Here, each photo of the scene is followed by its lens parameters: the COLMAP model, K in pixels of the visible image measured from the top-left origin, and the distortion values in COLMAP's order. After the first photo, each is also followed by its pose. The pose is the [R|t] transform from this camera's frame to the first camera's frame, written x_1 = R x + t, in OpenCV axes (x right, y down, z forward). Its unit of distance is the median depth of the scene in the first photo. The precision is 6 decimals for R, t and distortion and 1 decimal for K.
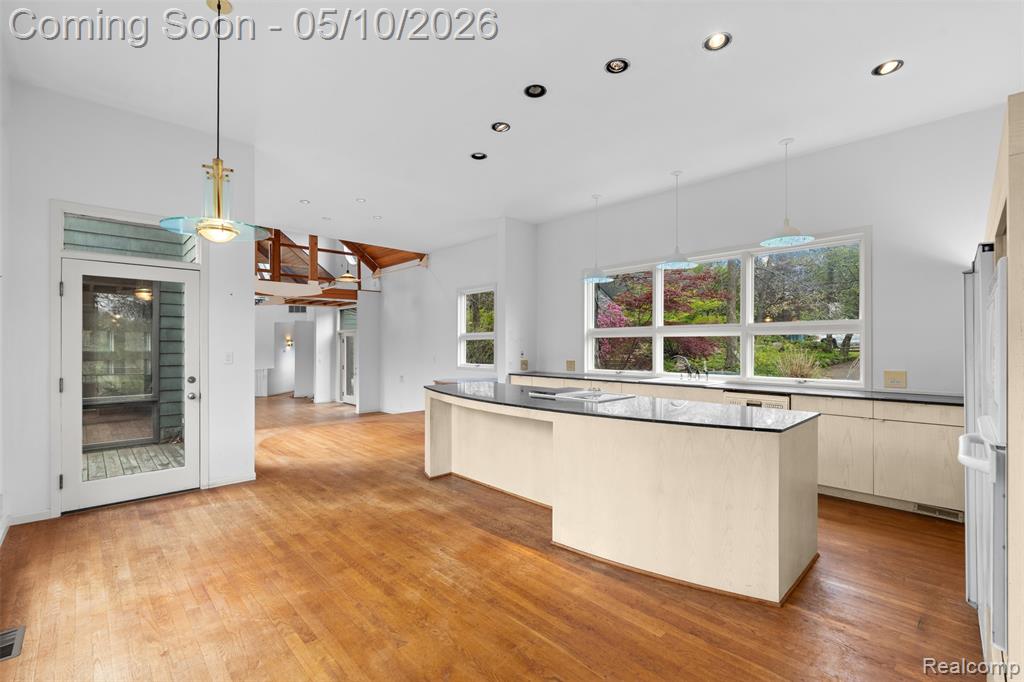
lens RADIAL K [[455.3, 0, 514.8], [0, 455.3, 343.4], [0, 0, 1]] dist [-0.002129, -0.000156]
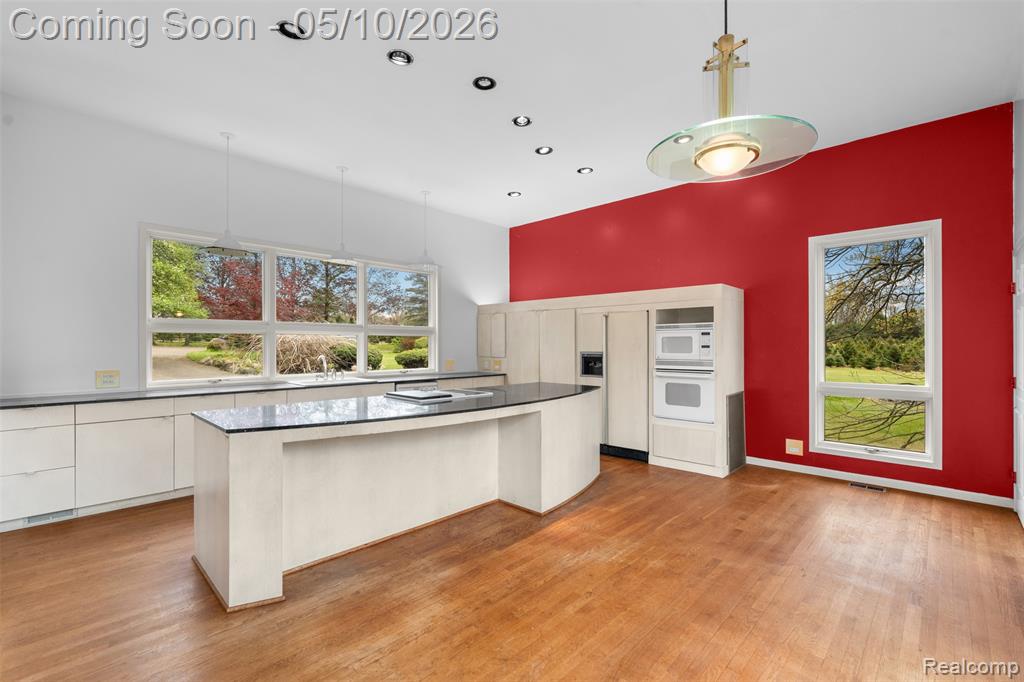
lens RADIAL K [[455.3, 0, 514.8], [0, 455.3, 343.4], [0, 0, 1]] dist [-0.002129, -0.000156]
pose [[-0.052535, 0.002101, 0.998617, -0.998168], [-0.007519, 0.999969, -0.002499, 0.003973], [-0.998591, -0.007640, -0.052518, 1.052358]]
